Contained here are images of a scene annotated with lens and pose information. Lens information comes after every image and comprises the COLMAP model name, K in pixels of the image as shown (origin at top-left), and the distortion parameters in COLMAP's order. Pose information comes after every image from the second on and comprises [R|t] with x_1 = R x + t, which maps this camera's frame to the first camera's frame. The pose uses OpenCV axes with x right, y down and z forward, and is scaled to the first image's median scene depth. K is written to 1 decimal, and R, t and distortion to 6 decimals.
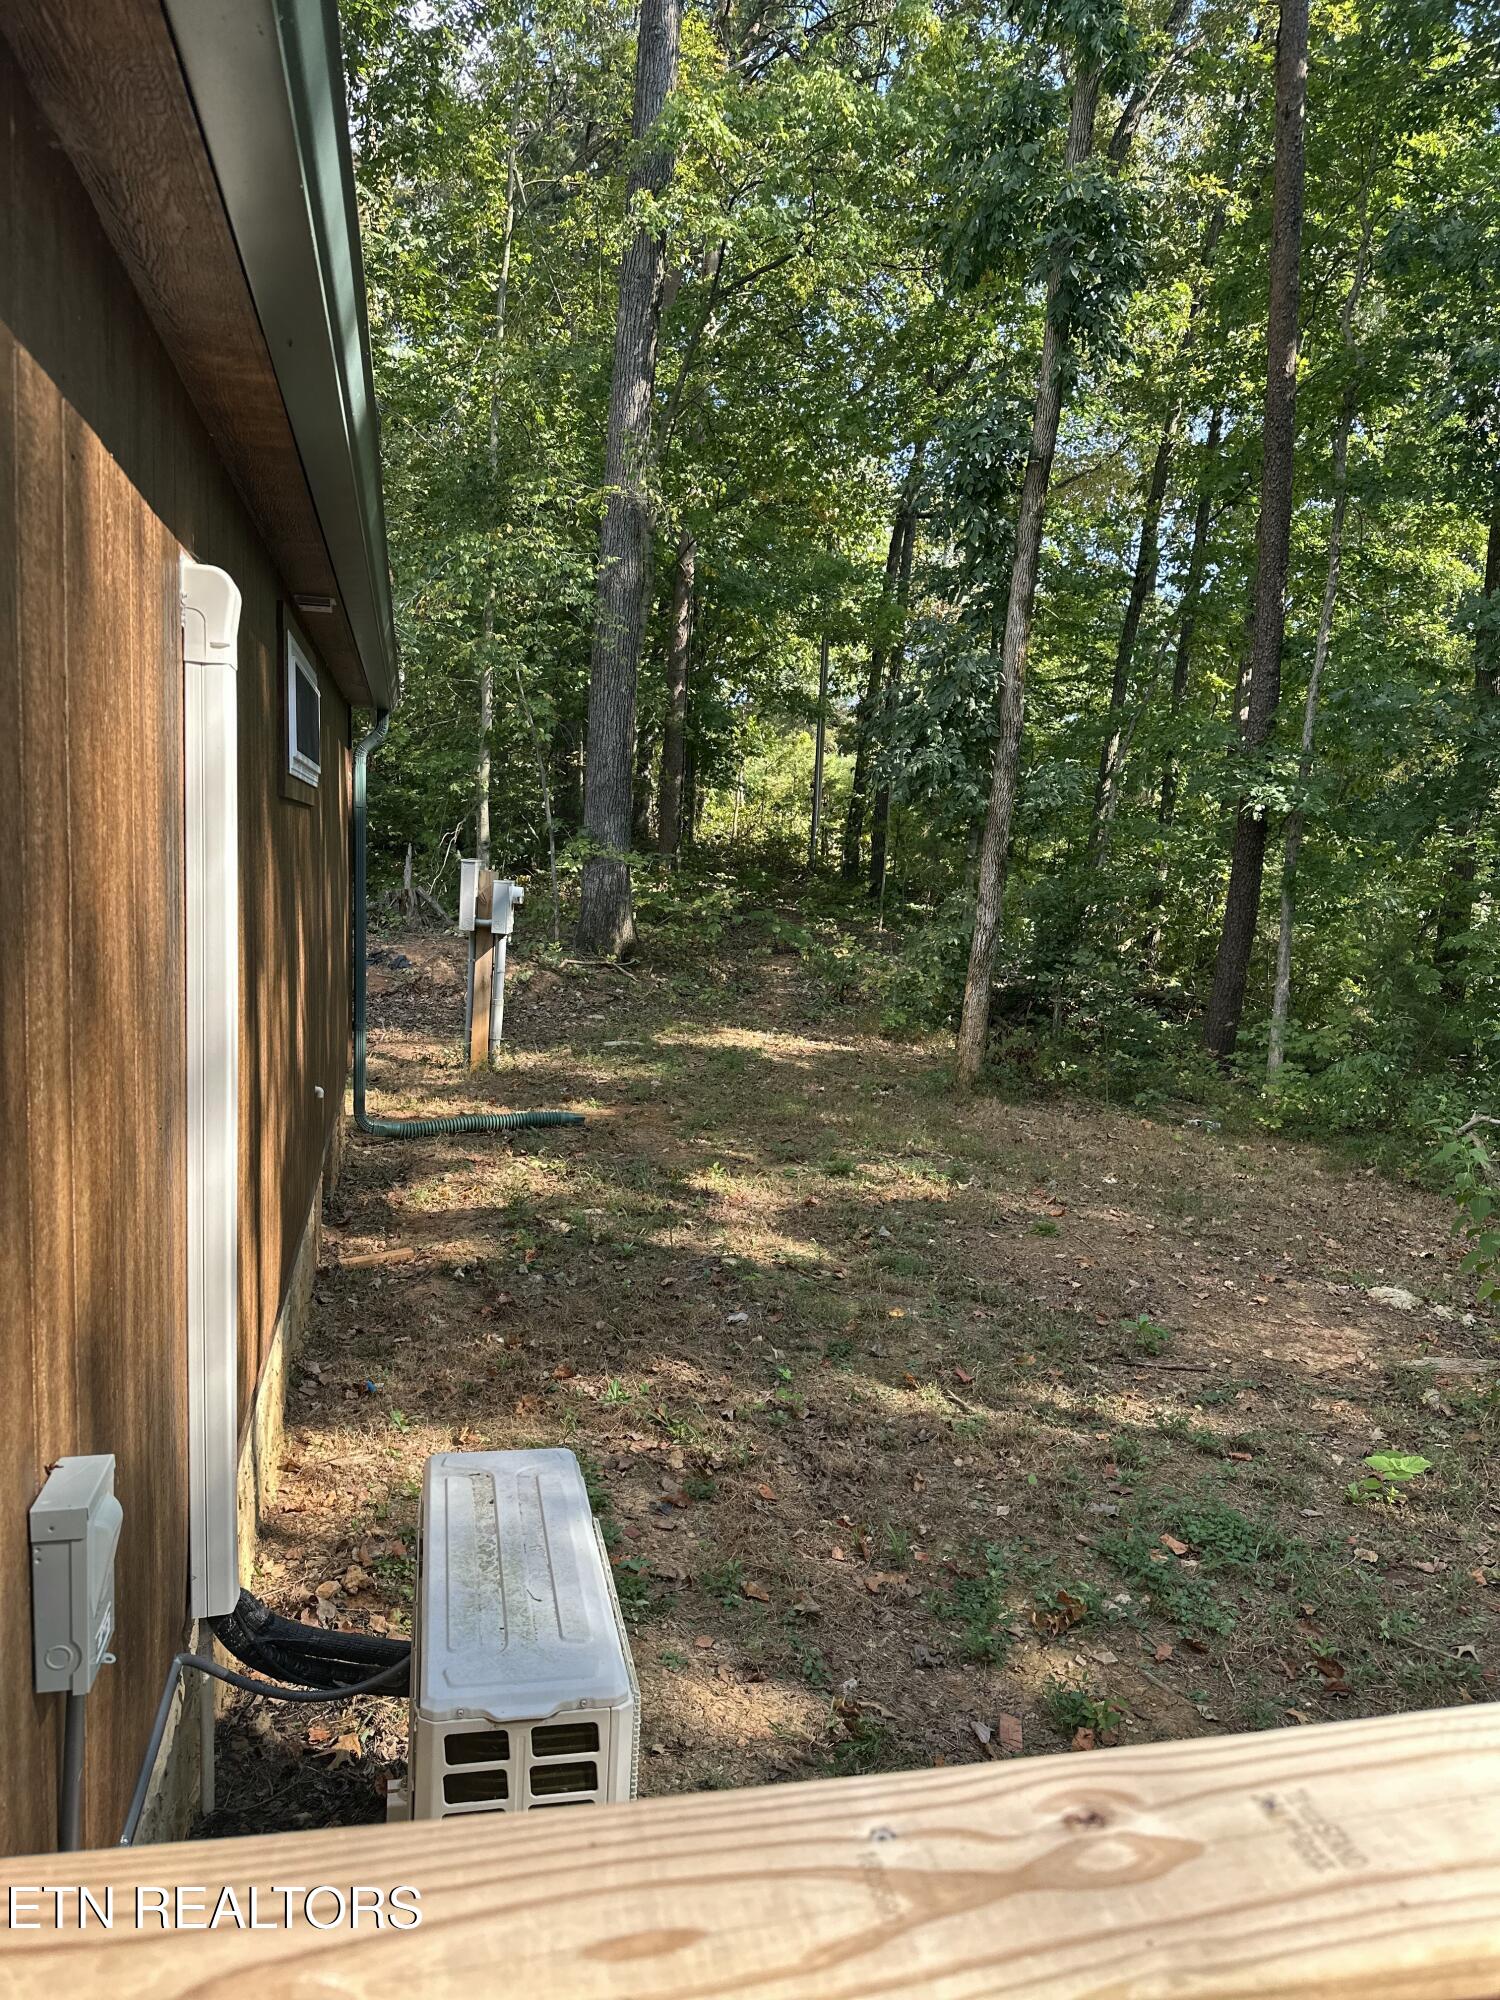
lens RADIAL K [[1387.2, 0, 749.5], [0, 1387.2, 1016.9], [0, 0, 1]] dist [0.183139, -0.355373]
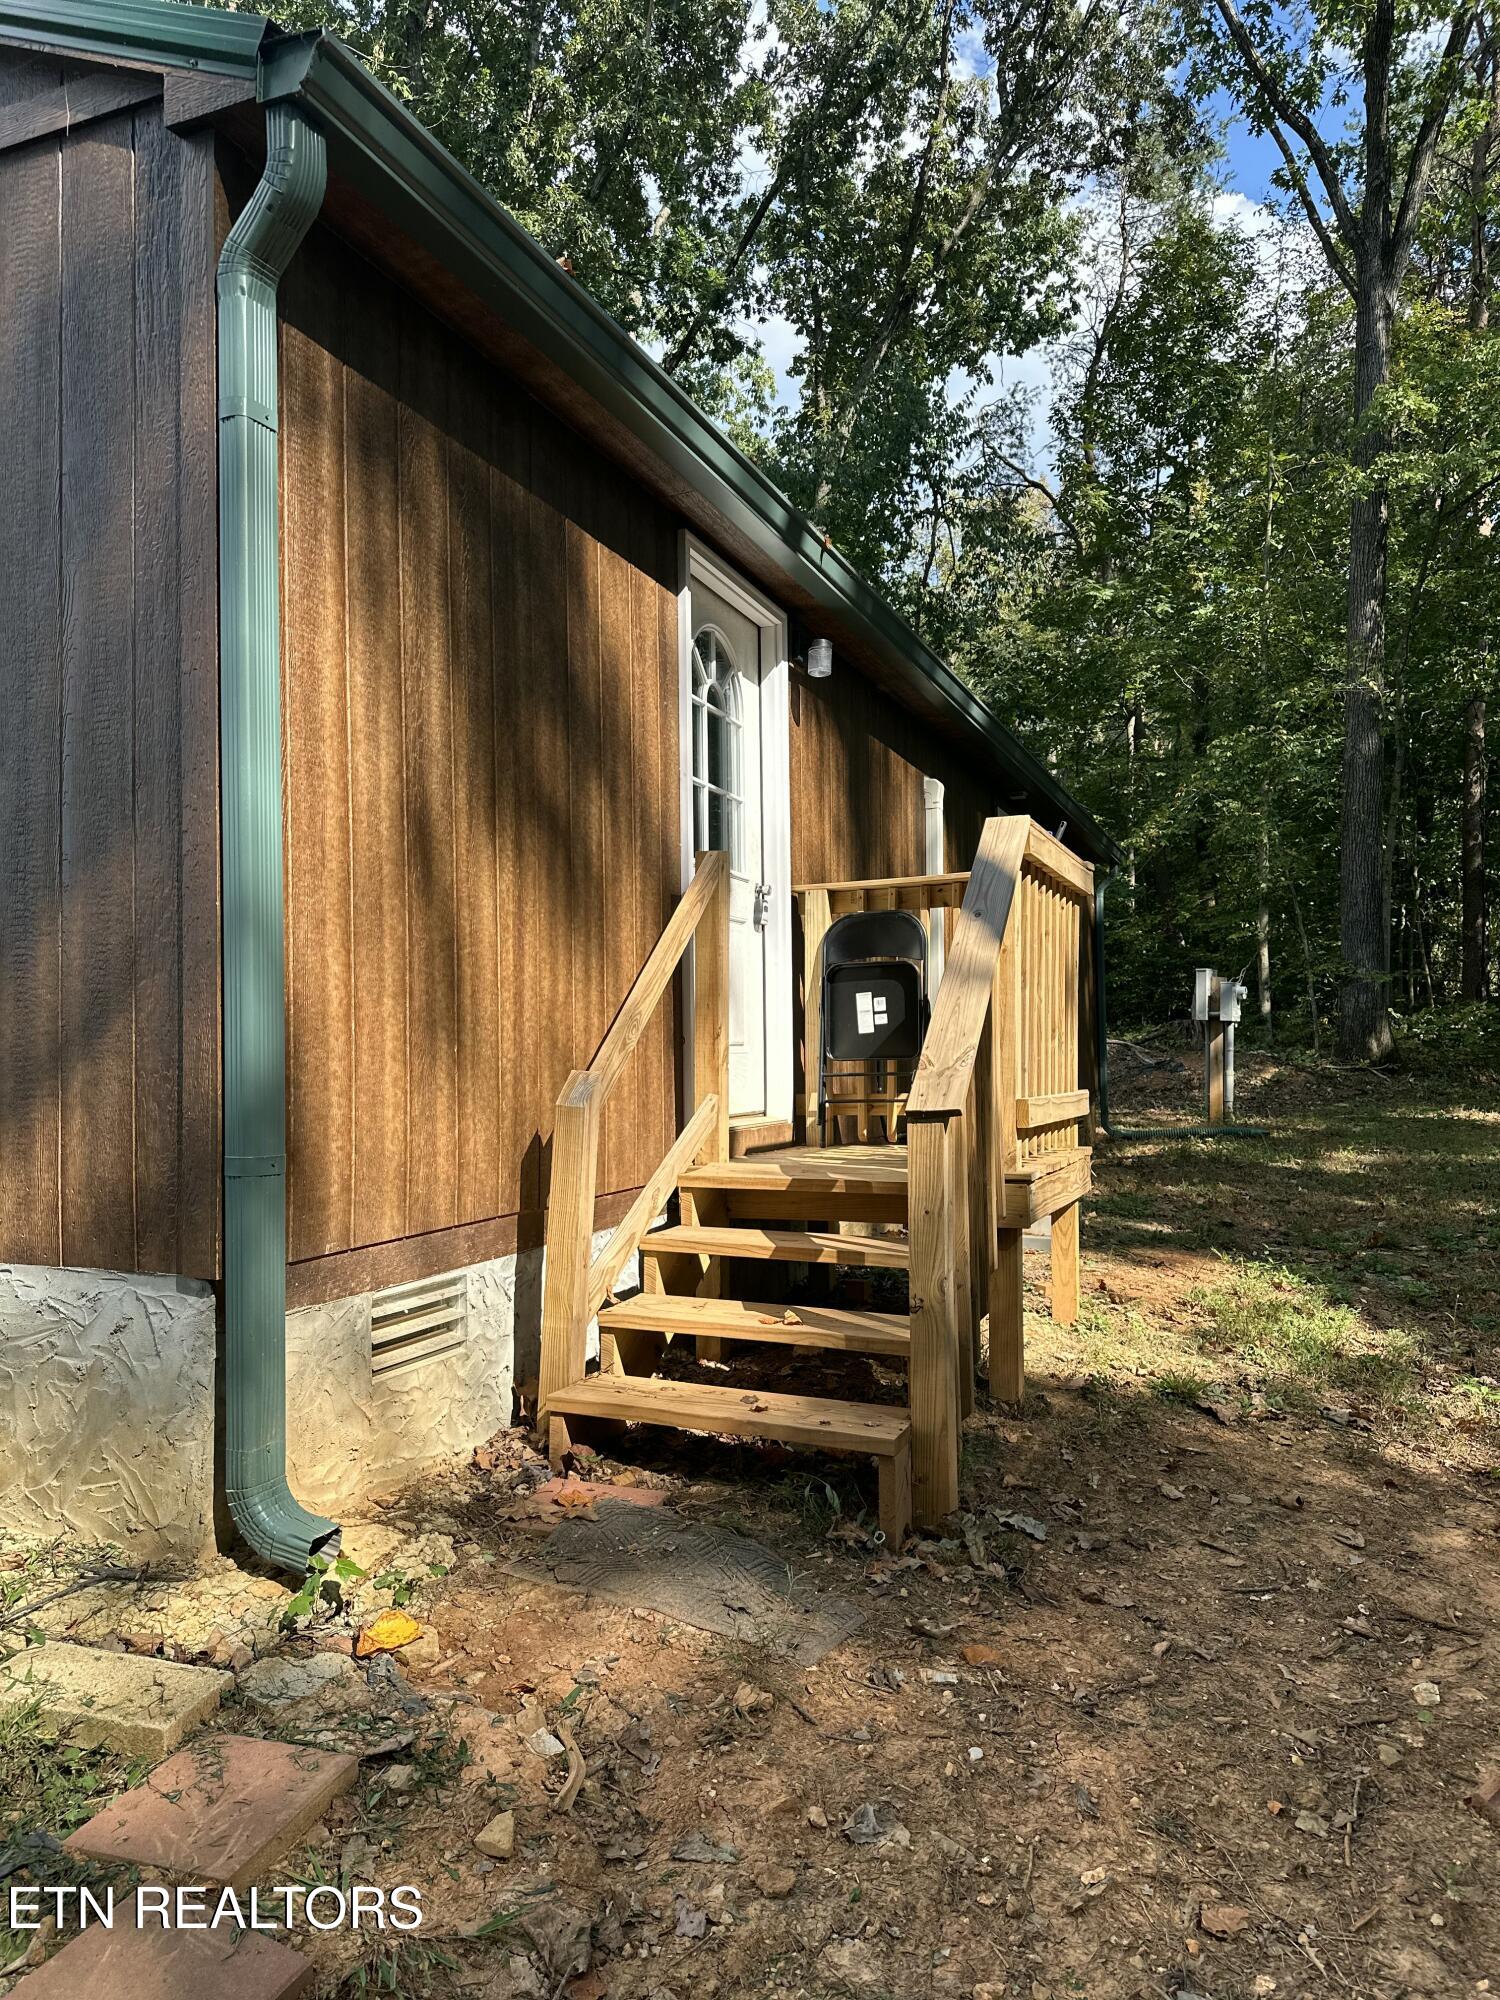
lens RADIAL K [[1387.2, 0, 749.5], [0, 1387.2, 1016.9], [0, 0, 1]] dist [0.183139, -0.355373]
pose [[0.815544, -0.064364, -0.575105, 0.230238], [-0.025235, 0.988895, -0.146459, 0.148817], [0.578145, 0.133957, 0.804863, -0.369736]]
